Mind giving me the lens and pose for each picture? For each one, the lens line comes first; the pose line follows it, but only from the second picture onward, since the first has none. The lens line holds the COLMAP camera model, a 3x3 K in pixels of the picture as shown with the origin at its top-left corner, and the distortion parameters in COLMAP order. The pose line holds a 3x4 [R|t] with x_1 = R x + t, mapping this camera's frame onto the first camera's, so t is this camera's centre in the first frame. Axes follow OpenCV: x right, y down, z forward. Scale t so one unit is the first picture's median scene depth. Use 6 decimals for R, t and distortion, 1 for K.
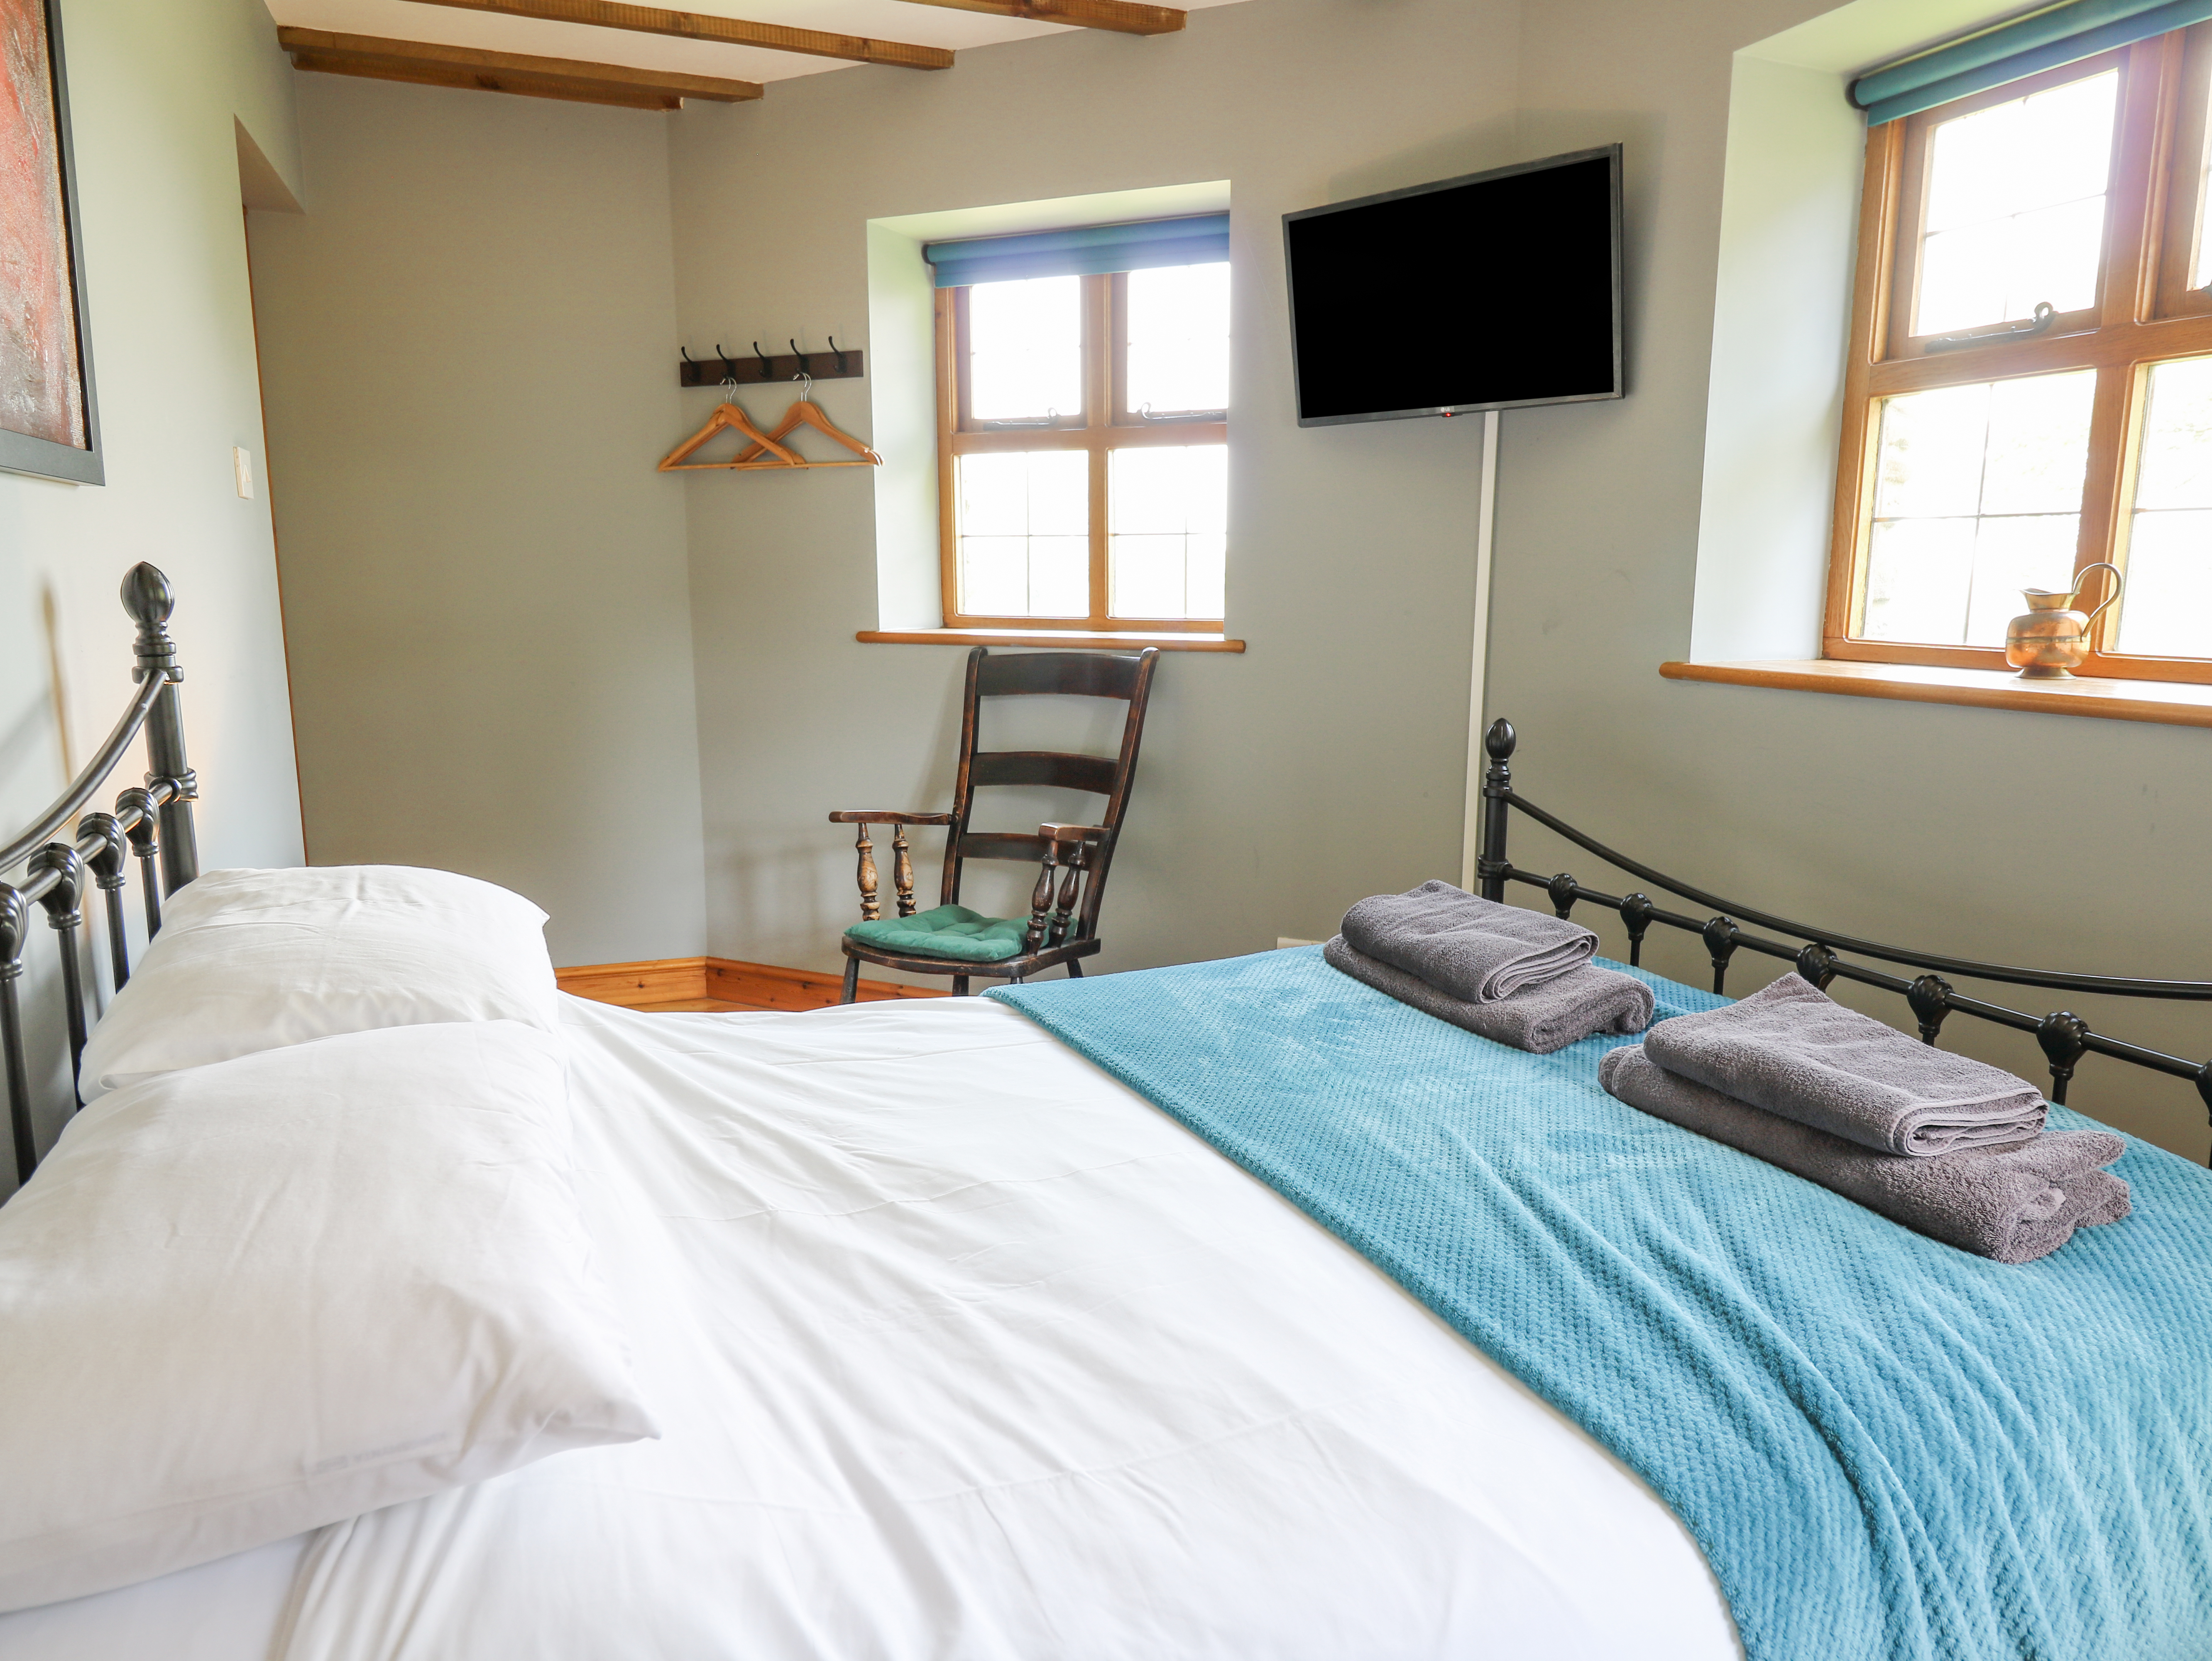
lens RADIAL K [[1468.2, 0, 1106.0], [0, 1468.2, 830.5], [0, 0, 1]] dist [0.056081, -0.046657]
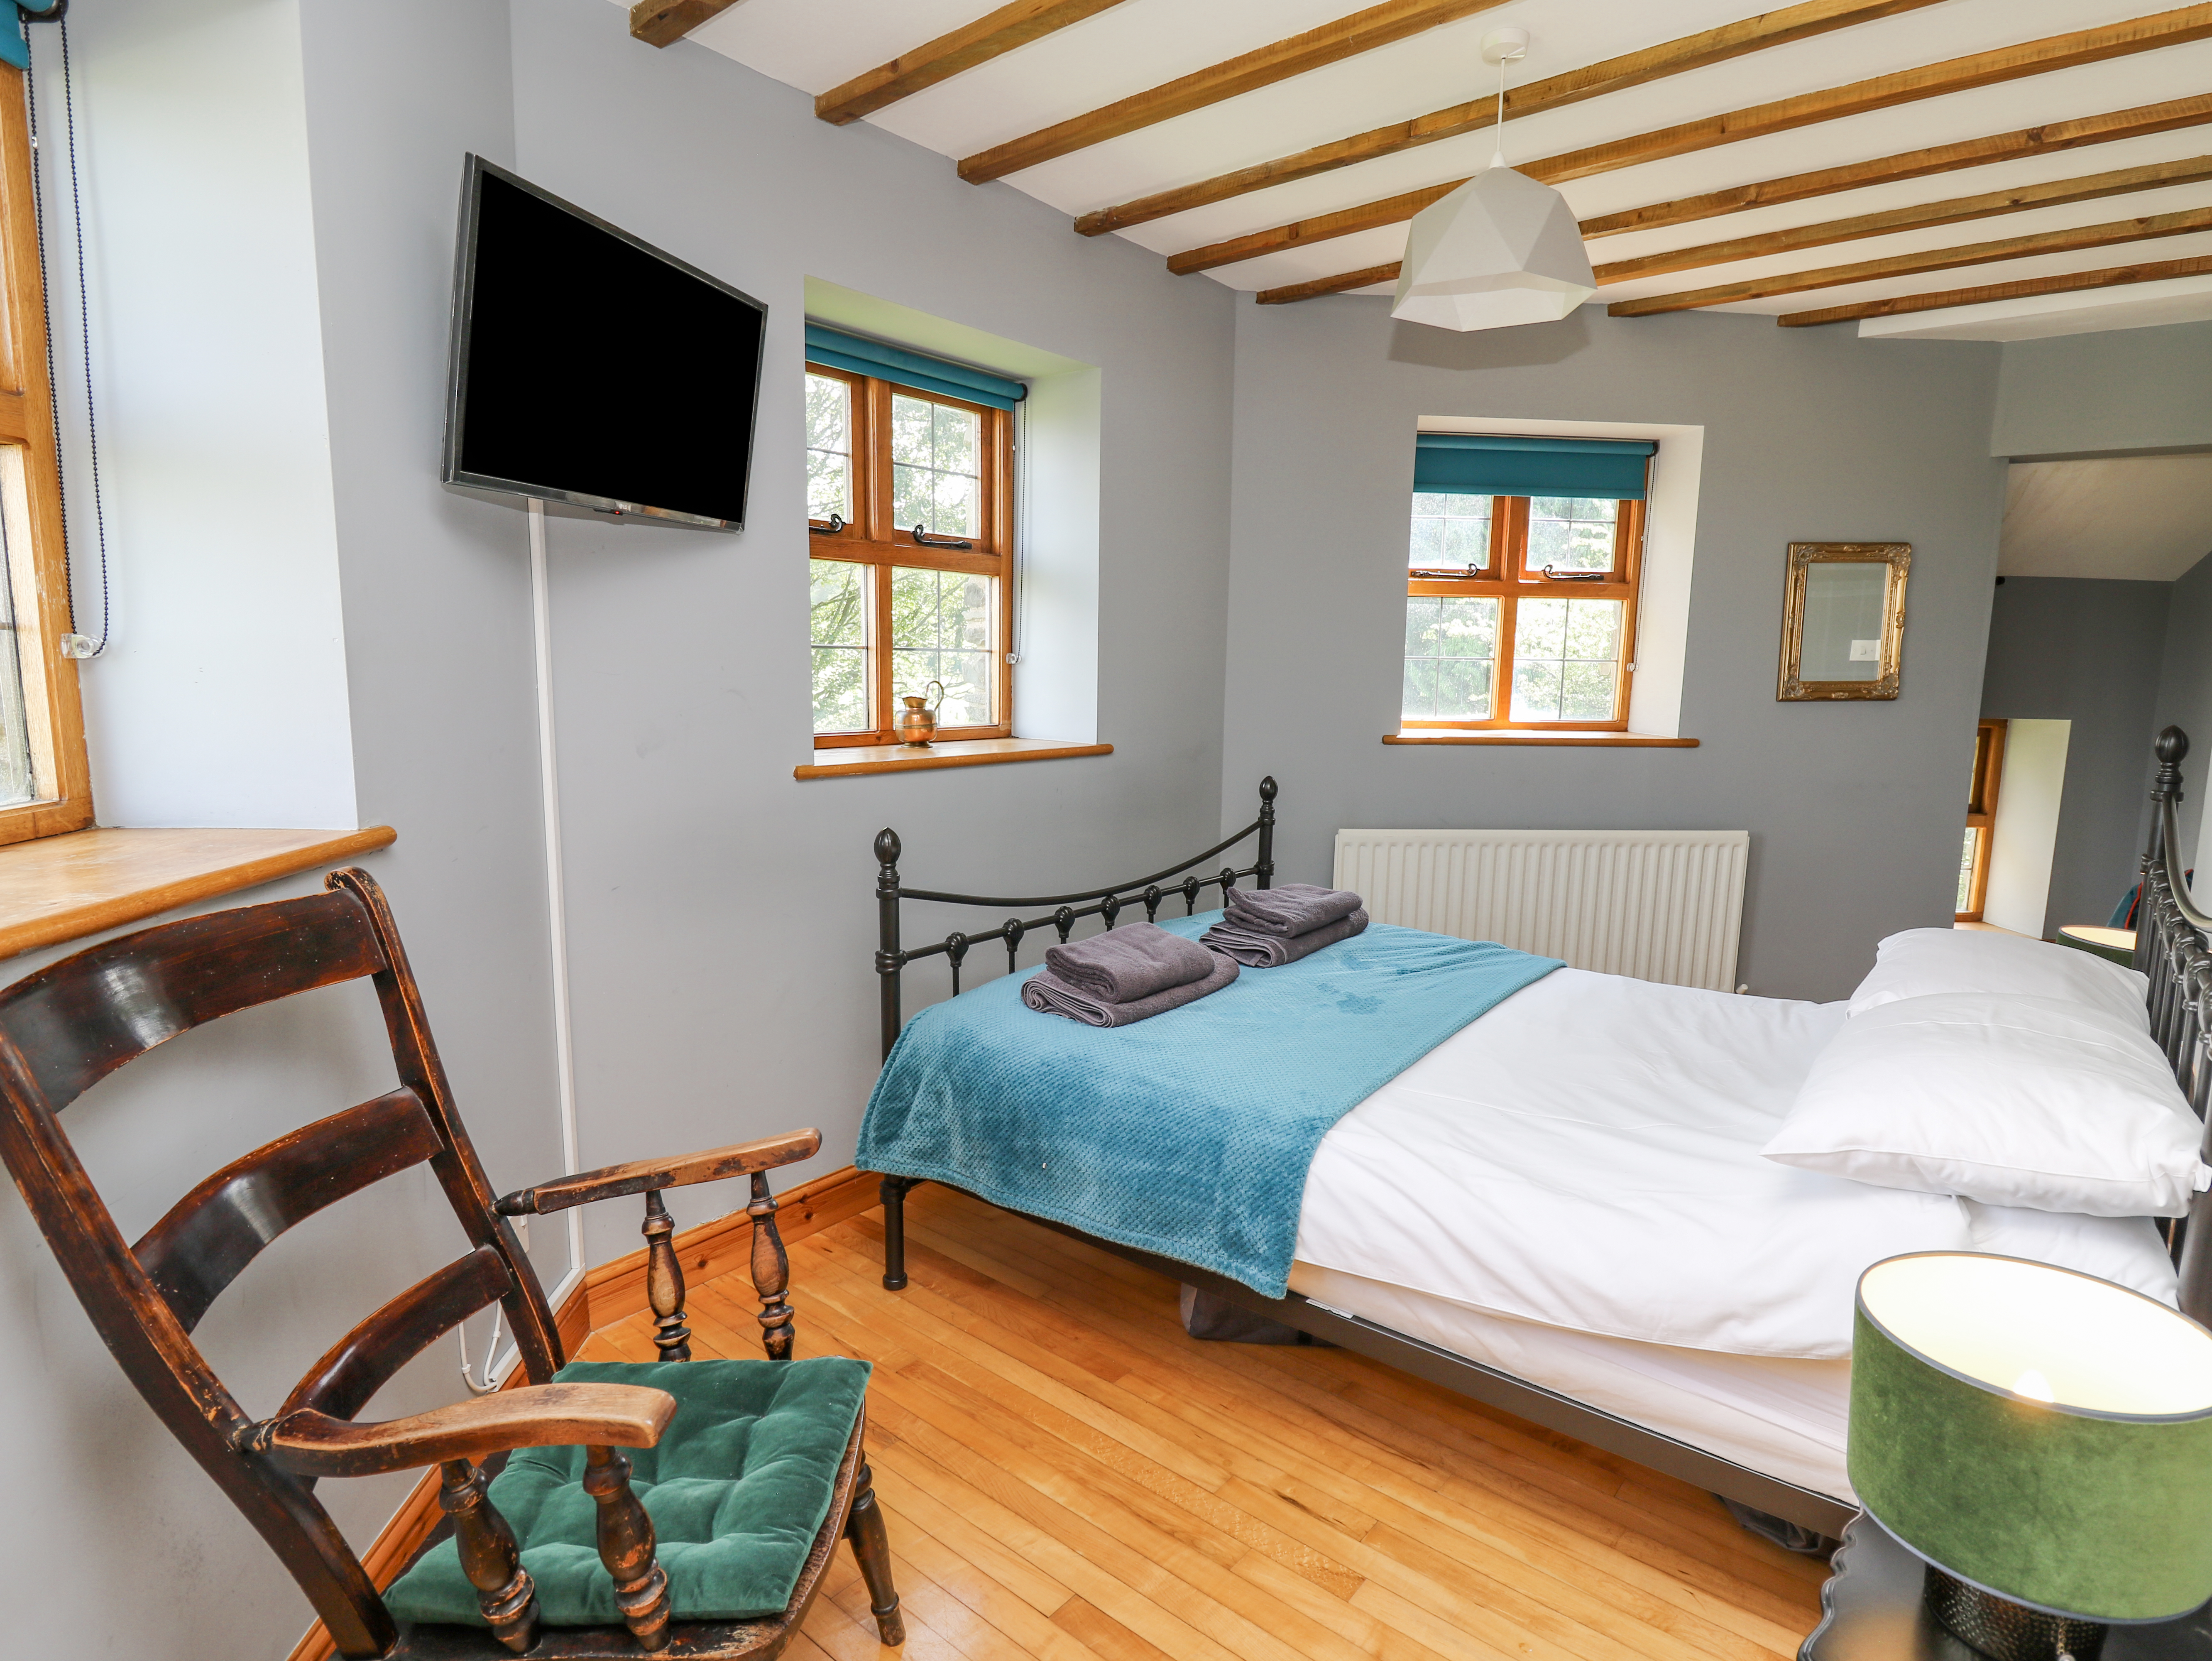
lens RADIAL K [[1245.5, 0, 1106.0], [0, 1245.5, 830.5], [0, 0, 1]] dist [0.018758, -0.000880]
pose [[-0.490114, -0.114497, 0.864106, -0.704319], [0.152774, 0.964707, 0.214479, -0.281932], [-0.858166, 0.237132, -0.455324, 1.471746]]
